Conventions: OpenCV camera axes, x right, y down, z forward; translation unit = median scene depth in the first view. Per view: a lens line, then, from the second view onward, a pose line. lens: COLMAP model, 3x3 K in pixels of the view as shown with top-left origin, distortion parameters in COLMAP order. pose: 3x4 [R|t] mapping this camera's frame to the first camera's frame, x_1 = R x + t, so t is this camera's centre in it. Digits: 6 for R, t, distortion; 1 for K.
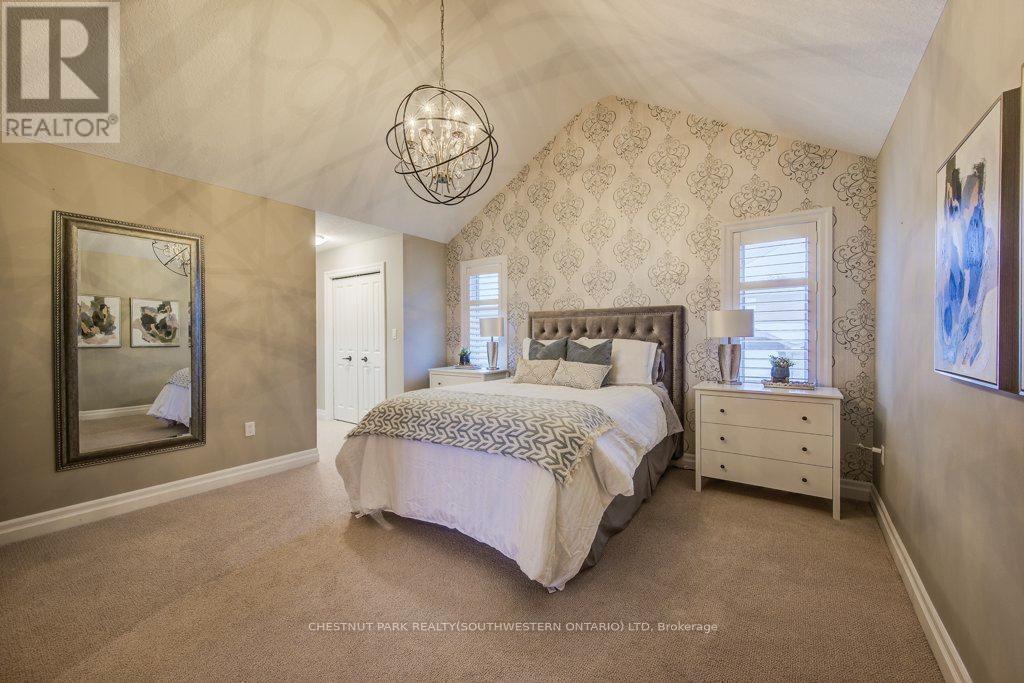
lens RADIAL K [[406.1, 0, 512.0], [0, 406.1, 341.5], [0, 0, 1]] dist [-0.002138, -0.000214]
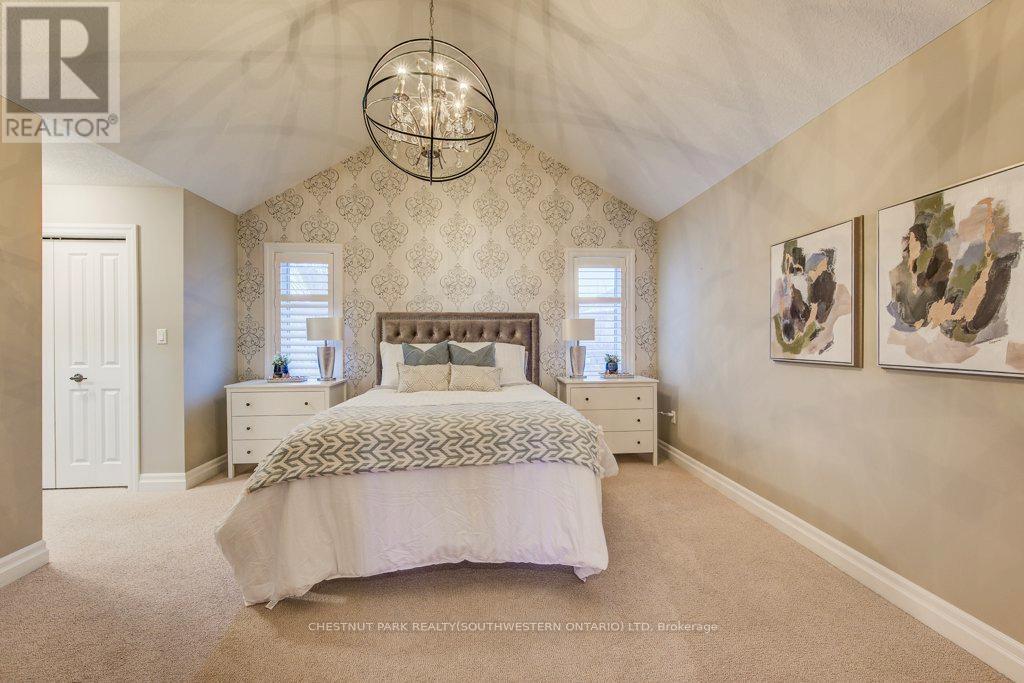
lens RADIAL K [[406.1, 0, 512.0], [0, 406.1, 341.5], [0, 0, 1]] dist [-0.002138, -0.000214]
pose [[0.755667, -0.002437, 0.654951, -0.407017], [0.009267, 0.999933, -0.006971, -0.000393], [-0.654890, 0.011337, 0.755639, 0.175572]]
